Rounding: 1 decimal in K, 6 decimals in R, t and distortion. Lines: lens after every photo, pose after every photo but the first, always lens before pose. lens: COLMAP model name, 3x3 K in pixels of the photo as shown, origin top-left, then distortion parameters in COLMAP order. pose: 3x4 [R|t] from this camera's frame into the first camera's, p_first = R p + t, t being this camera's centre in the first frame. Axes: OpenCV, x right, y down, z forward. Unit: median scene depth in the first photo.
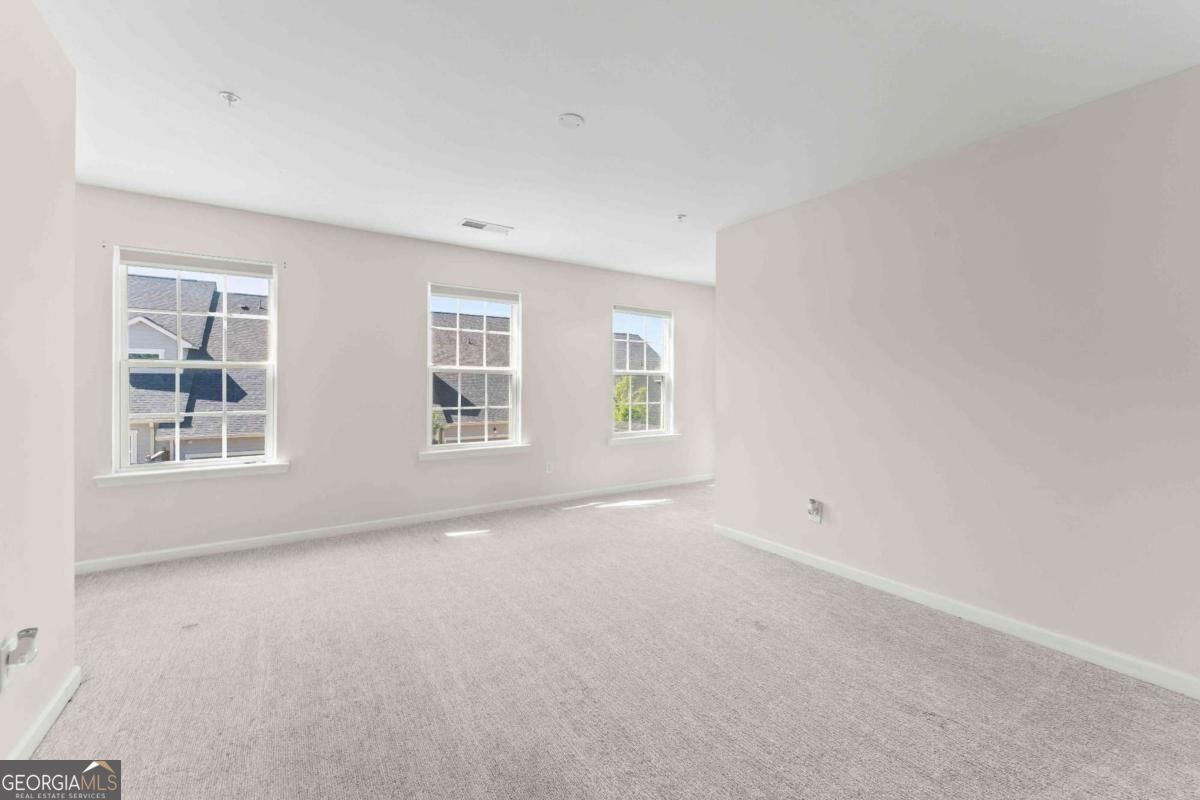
lens RADIAL K [[478.9, 0, 598.7], [0, 478.9, 393.5], [0, 0, 1]] dist [0.000414, 0.000344]
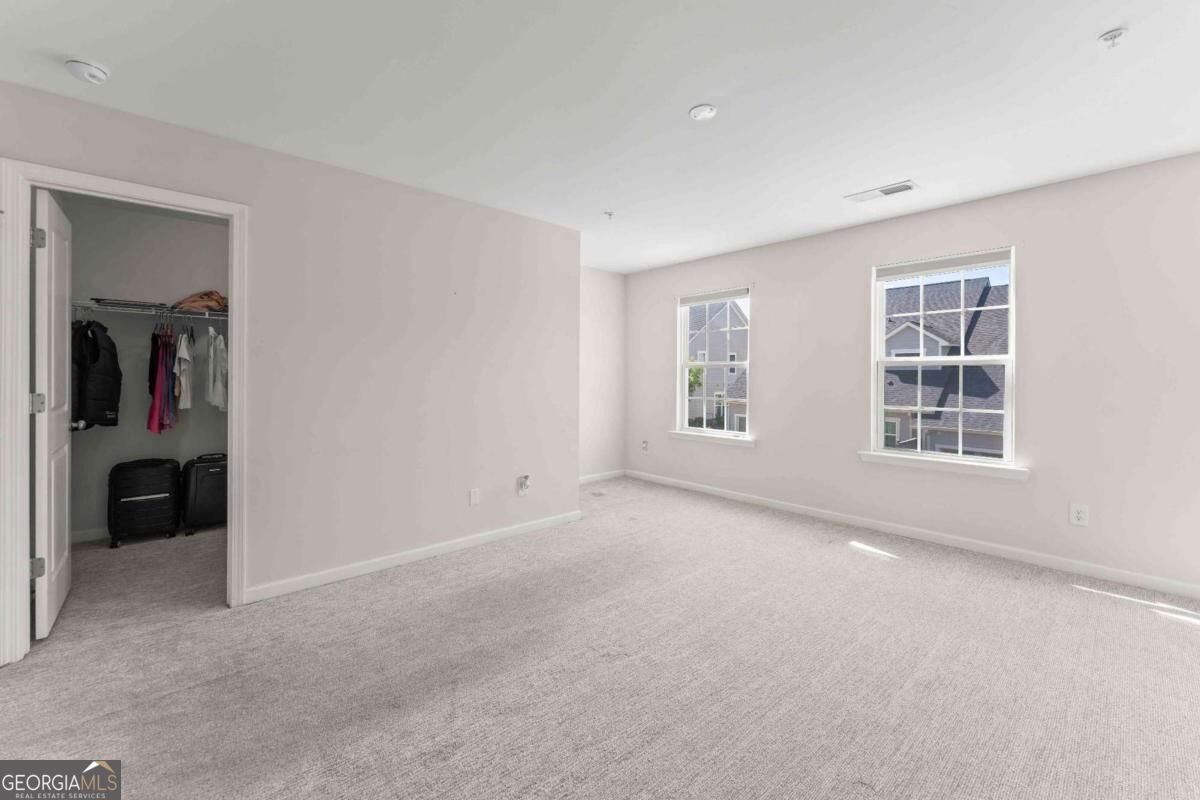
lens RADIAL K [[478.9, 0, 598.7], [0, 478.9, 393.5], [0, 0, 1]] dist [0.000414, 0.000344]
pose [[0.159702, 0.032280, -0.986637, 0.109531], [-0.023393, 0.999308, 0.028908, -0.001510], [0.986888, 0.018464, 0.160346, 0.079681]]
